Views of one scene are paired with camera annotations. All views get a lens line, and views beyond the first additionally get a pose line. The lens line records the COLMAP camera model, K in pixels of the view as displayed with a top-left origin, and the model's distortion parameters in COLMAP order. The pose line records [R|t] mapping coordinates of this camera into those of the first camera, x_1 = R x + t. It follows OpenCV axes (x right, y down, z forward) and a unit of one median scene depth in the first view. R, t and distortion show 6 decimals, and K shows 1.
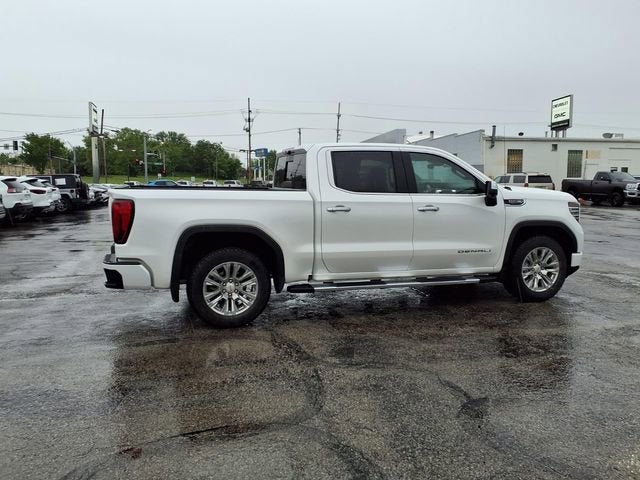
lens RADIAL K [[505.8, 0, 316.5], [0, 505.8, 238.0], [0, 0, 1]] dist [0.086780, -0.133052]
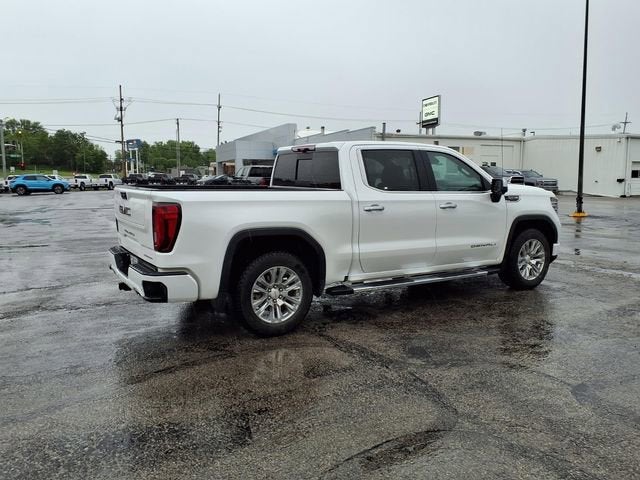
lens RADIAL K [[505.1, 0, 320.0], [0, 505.1, 240.0], [0, 0, 1]] dist [0.103914, -0.167945]
pose [[0.970629, -0.033475, 0.238241, -0.277674], [0.029575, 0.999364, 0.019926, -0.016608], [-0.238757, -0.012295, 0.971002, 0.057022]]
